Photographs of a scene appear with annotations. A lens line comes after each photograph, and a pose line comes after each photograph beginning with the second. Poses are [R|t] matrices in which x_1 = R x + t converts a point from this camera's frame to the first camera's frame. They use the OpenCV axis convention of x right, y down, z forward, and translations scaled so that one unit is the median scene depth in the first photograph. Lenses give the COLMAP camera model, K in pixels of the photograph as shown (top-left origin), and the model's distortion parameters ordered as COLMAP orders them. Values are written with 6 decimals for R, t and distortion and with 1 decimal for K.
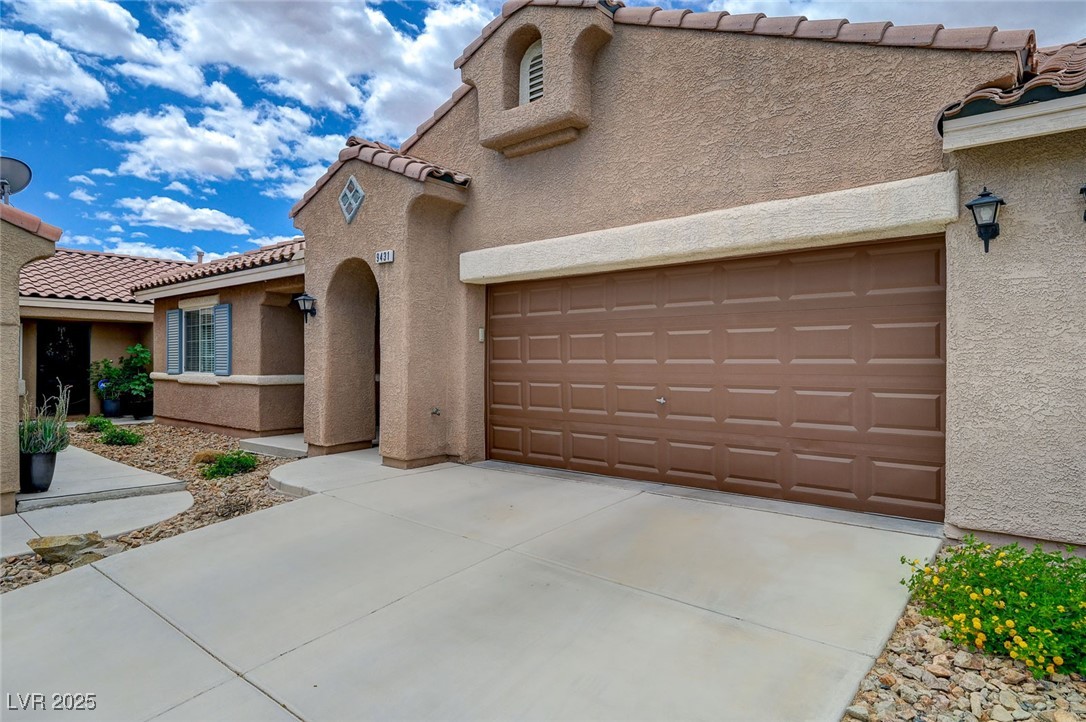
lens RADIAL K [[620.0, 0, 544.2], [0, 620.0, 360.3], [0, 0, 1]] dist [0.004307, 0.001273]
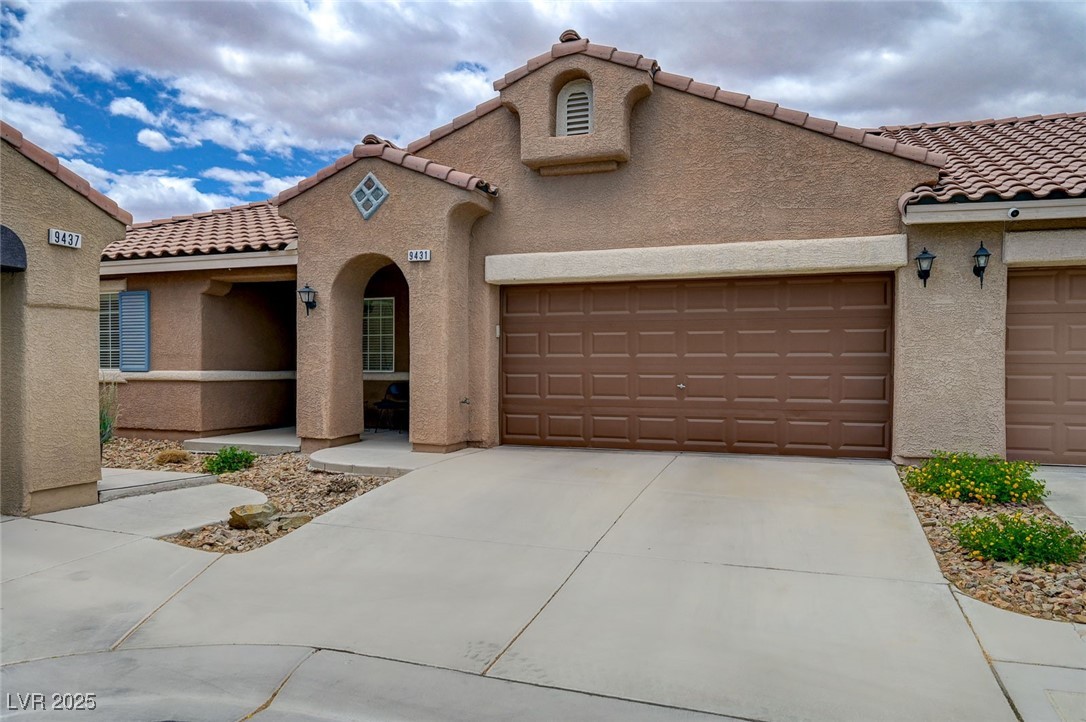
lens RADIAL K [[731.5, 0, 542.3], [0, 731.5, 384.8], [0, 0, 1]] dist [-0.030319, -0.000815]
pose [[0.940429, -0.002620, 0.339980, -0.510546], [-0.005292, 0.999736, 0.022343, 0.026762], [-0.339949, -0.022811, 0.940167, -0.265083]]
